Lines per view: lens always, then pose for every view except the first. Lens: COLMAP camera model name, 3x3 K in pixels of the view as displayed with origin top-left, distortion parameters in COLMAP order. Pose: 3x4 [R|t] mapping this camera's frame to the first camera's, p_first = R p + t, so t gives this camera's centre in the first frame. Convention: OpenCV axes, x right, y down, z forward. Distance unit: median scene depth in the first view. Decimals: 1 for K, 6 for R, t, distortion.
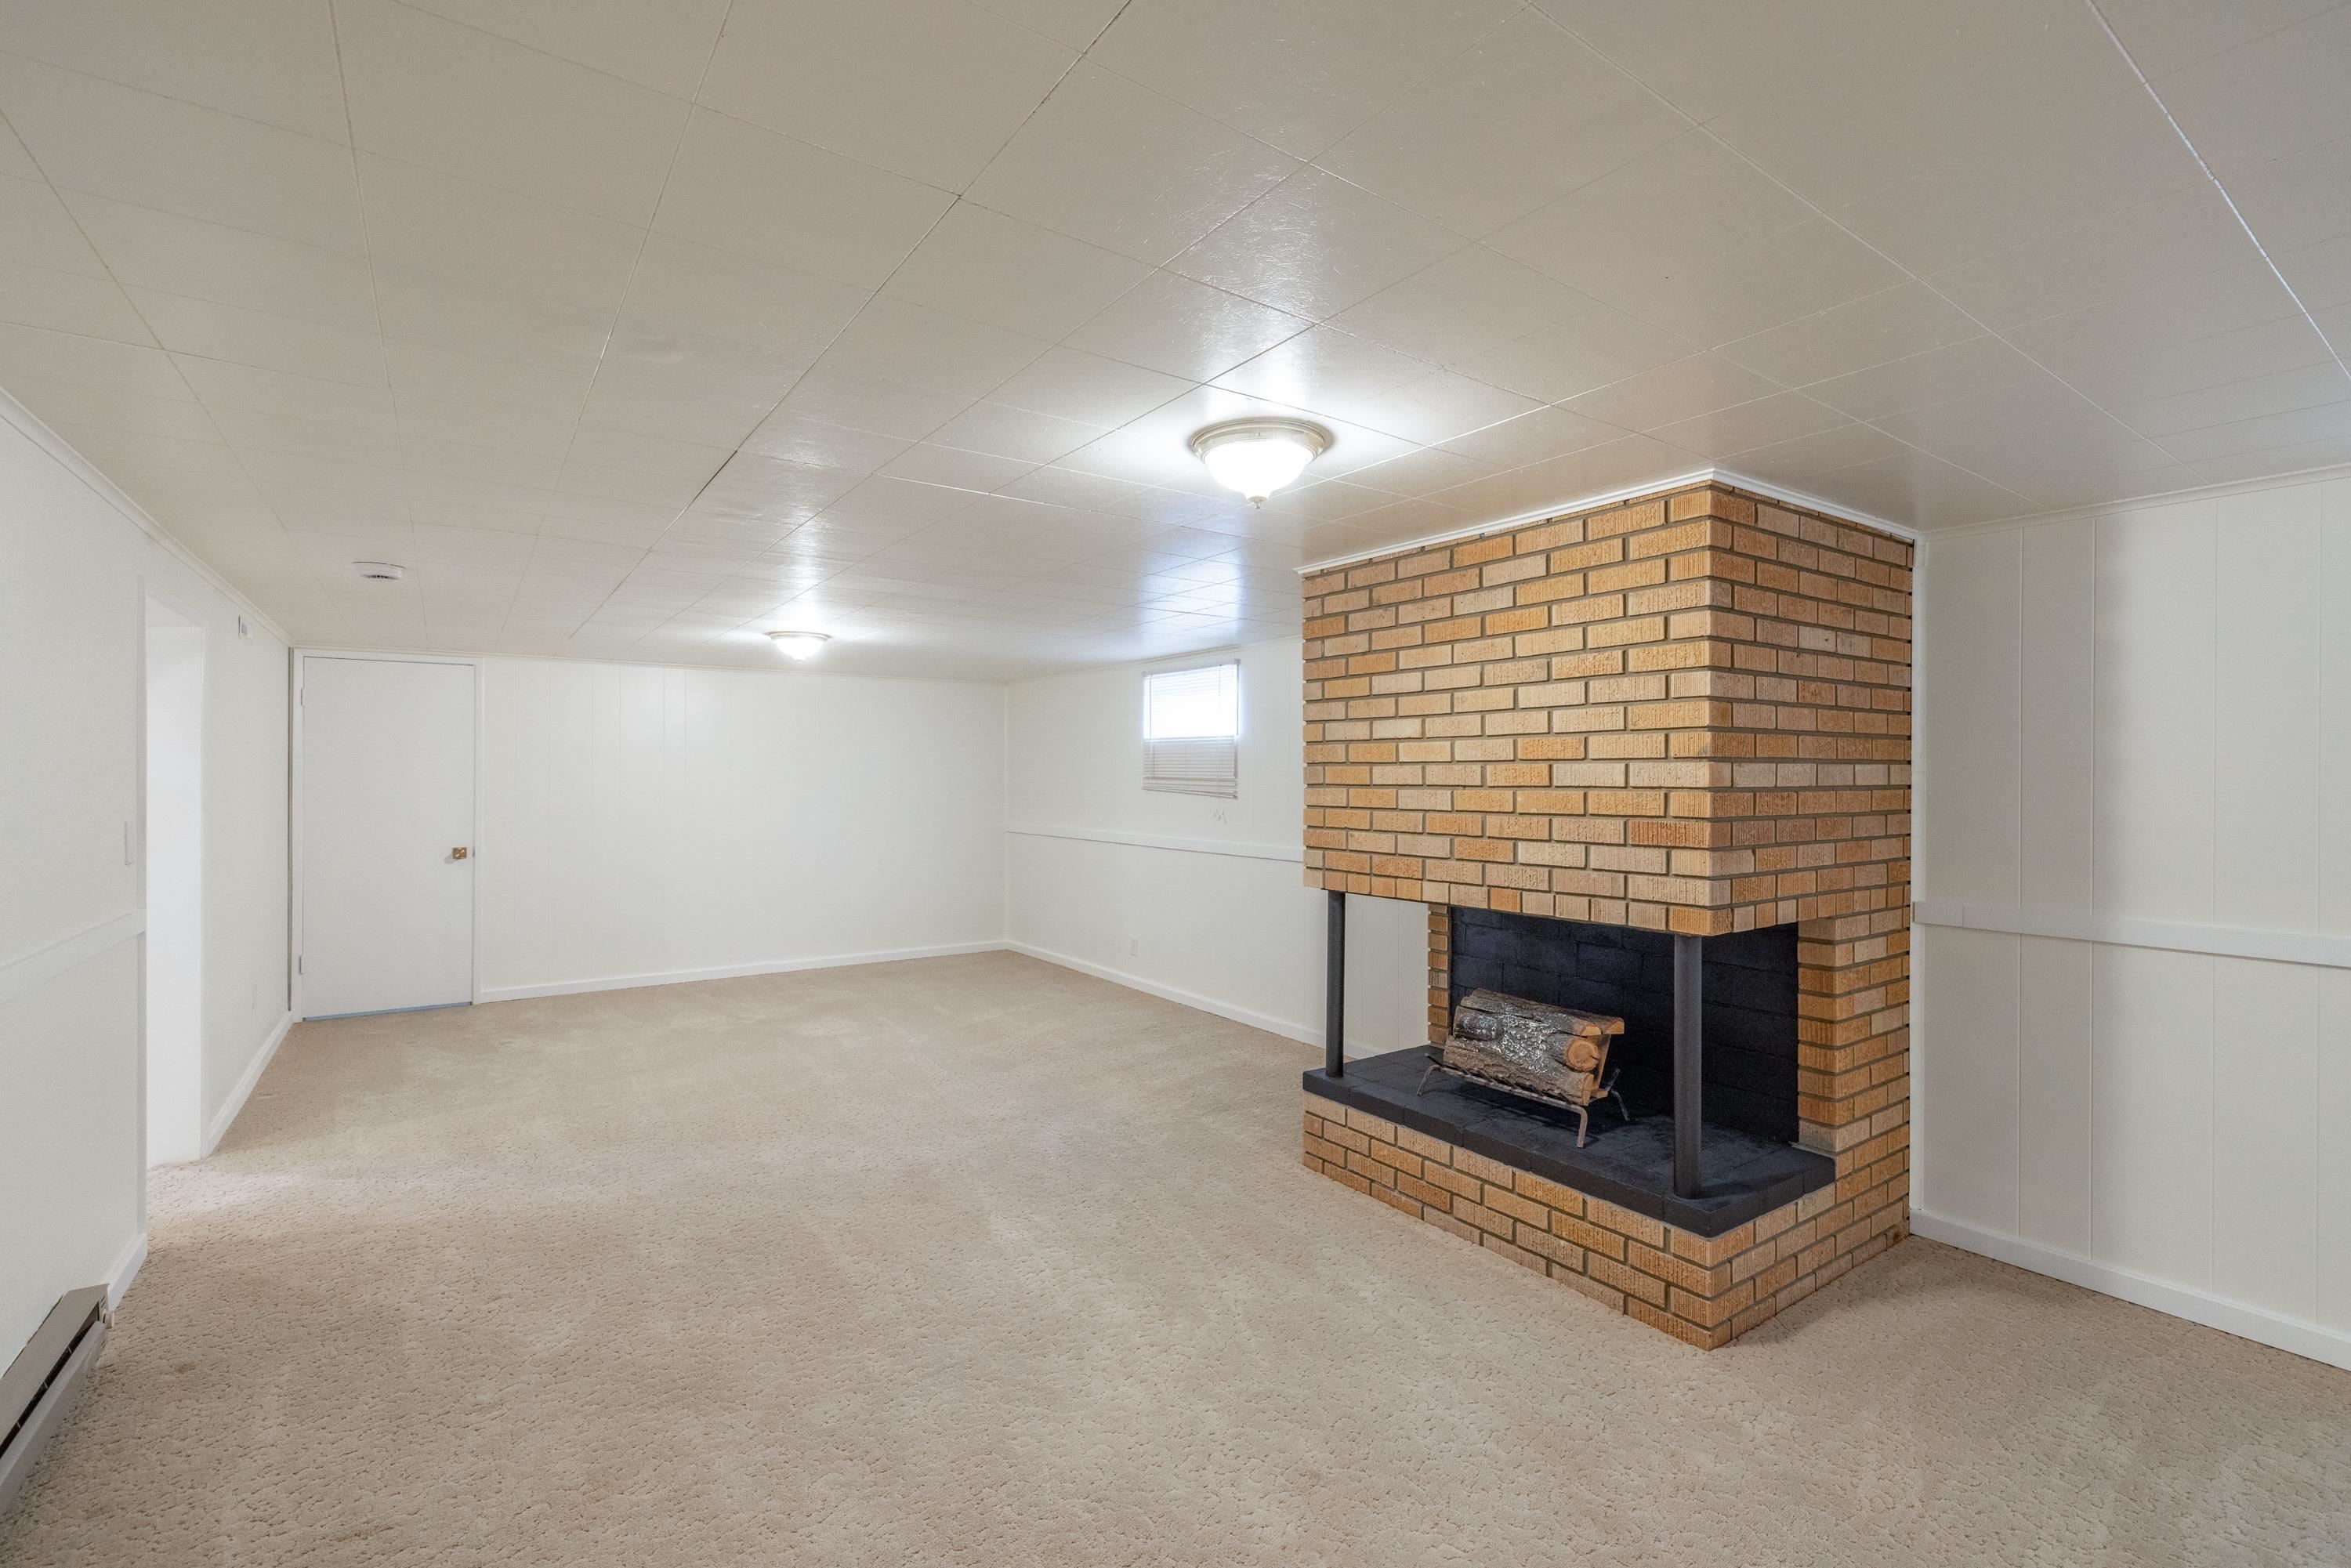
lens RADIAL K [[986.3, 0, 1178.7], [0, 986.3, 782.0], [0, 0, 1]] dist [0.002629, 0.000250]
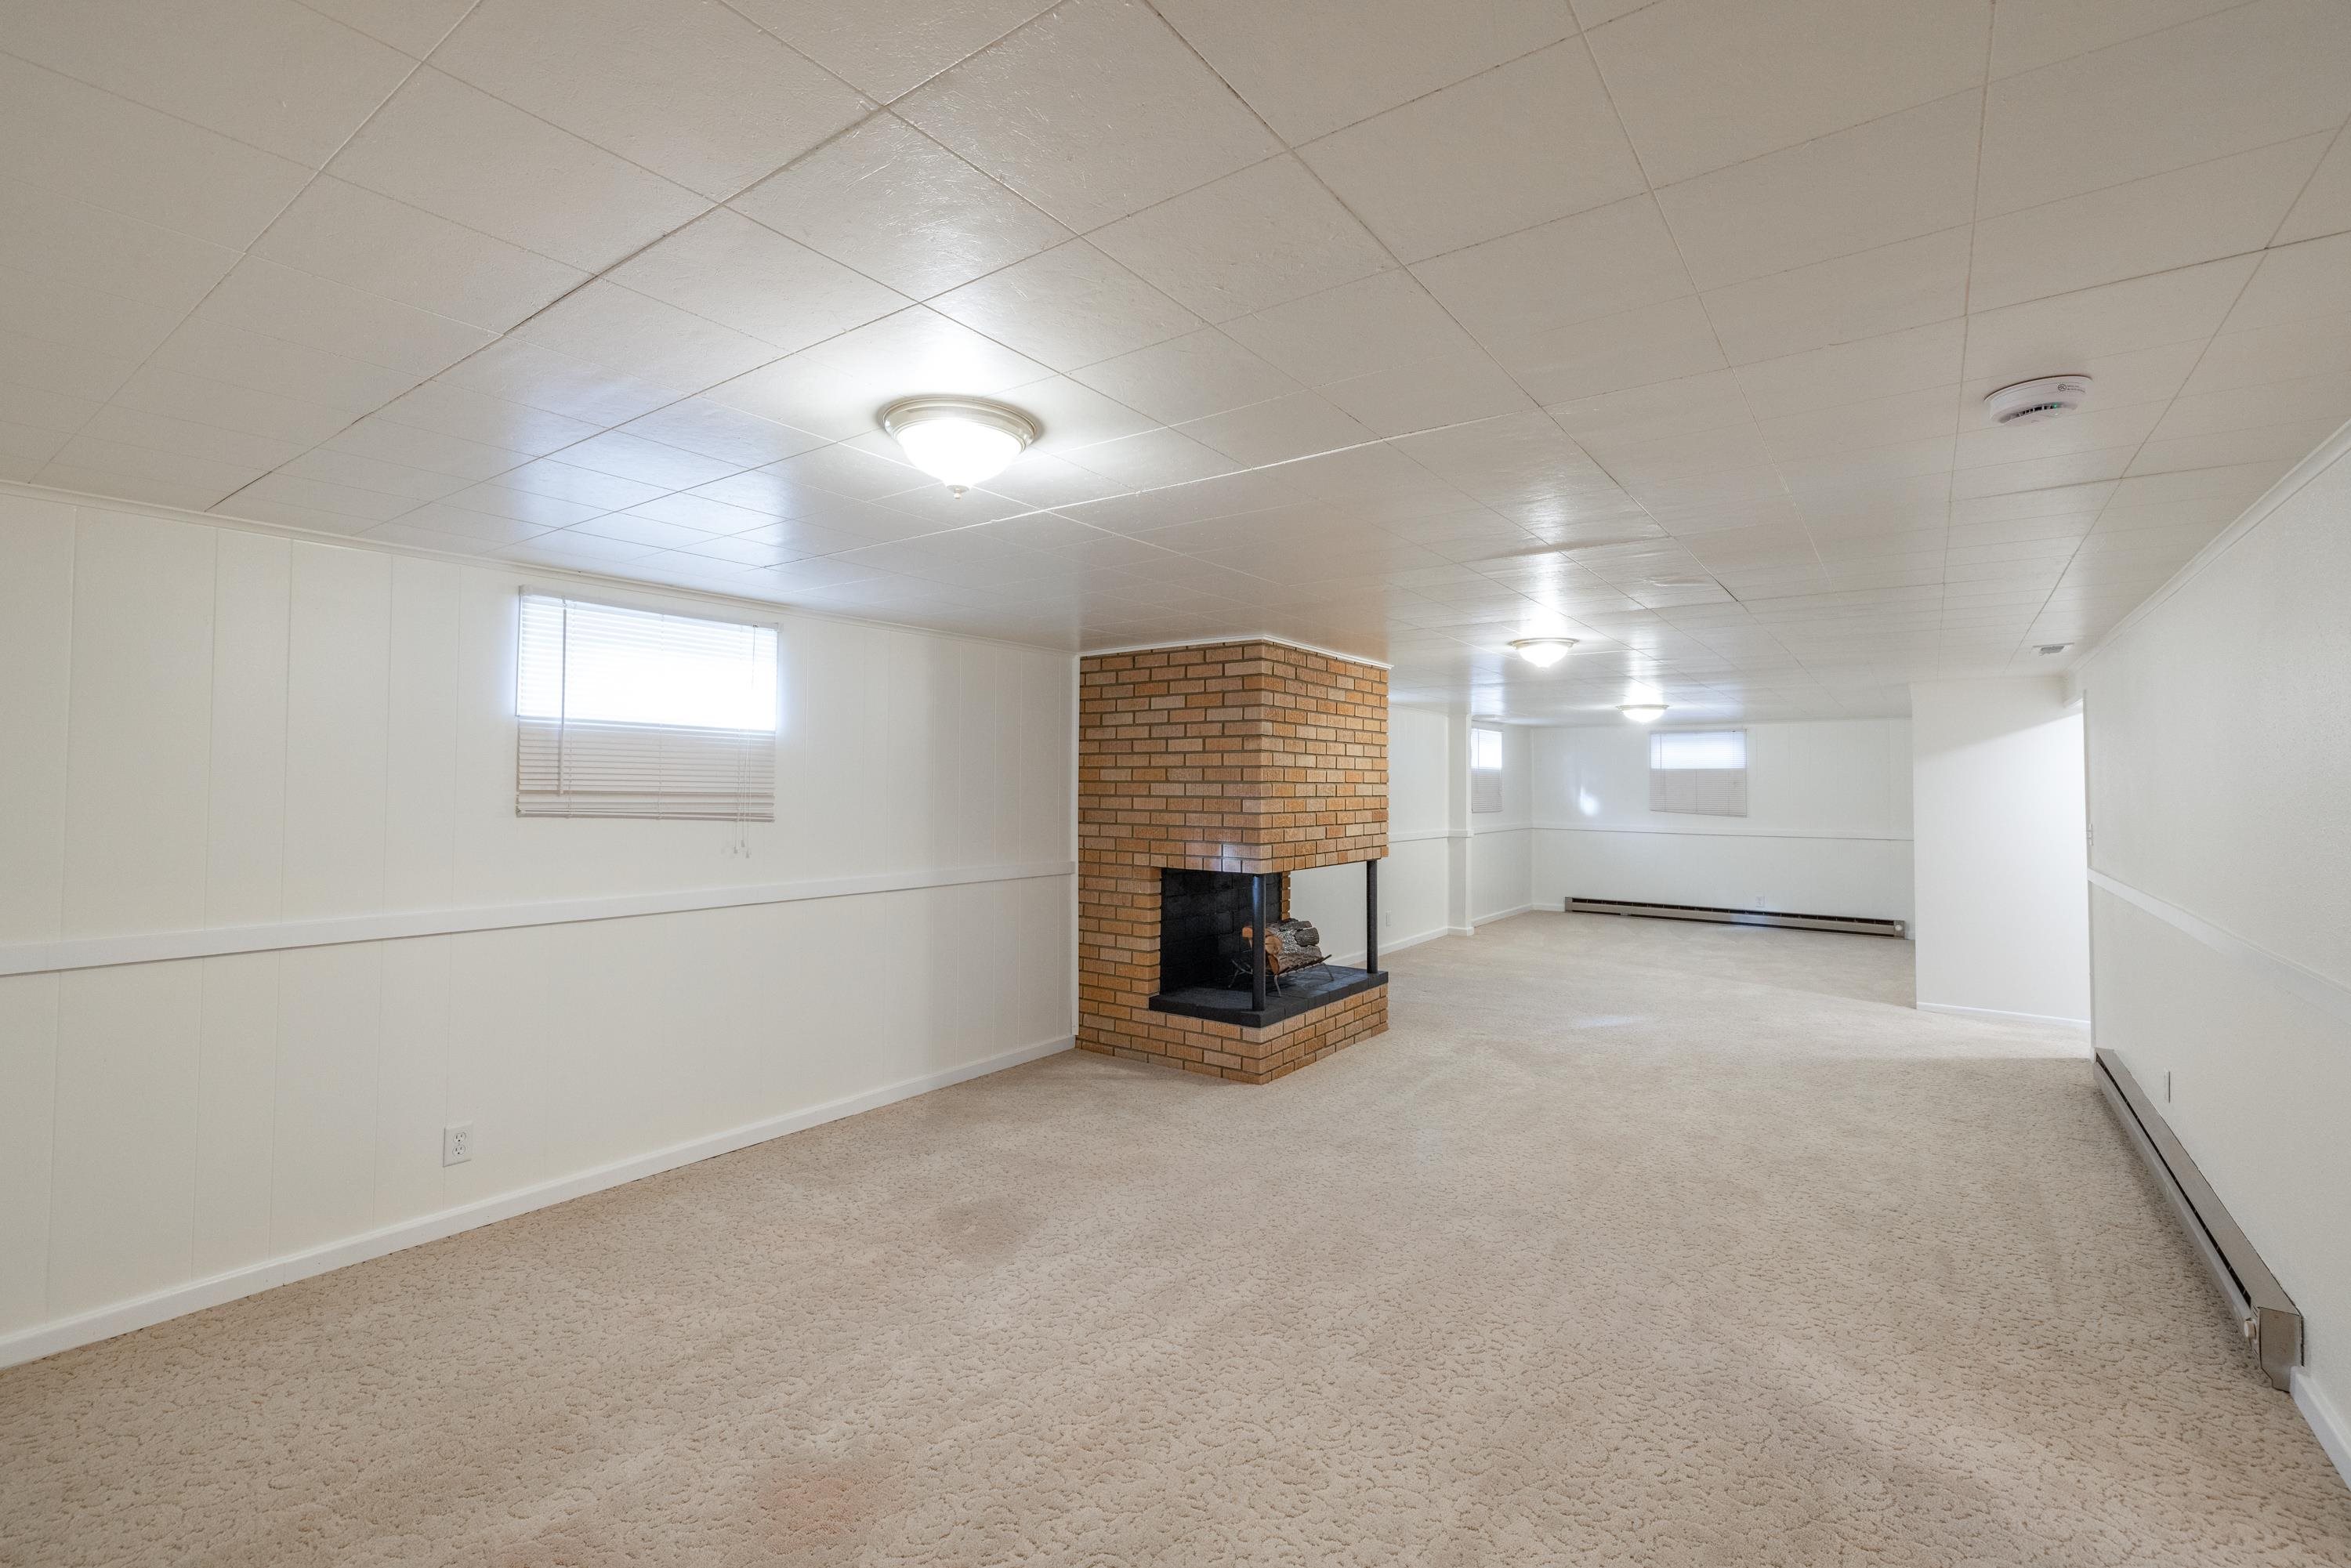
lens RADIAL K [[986.3, 0, 1183.6], [0, 986.3, 763.3], [0, 0, 1]] dist [0.002629, 0.000250]
pose [[-0.277803, 0.021662, 0.960394, -1.306231], [0.001674, 0.999755, -0.022066, -0.016188], [-0.960637, -0.004523, -0.277771, 1.708859]]
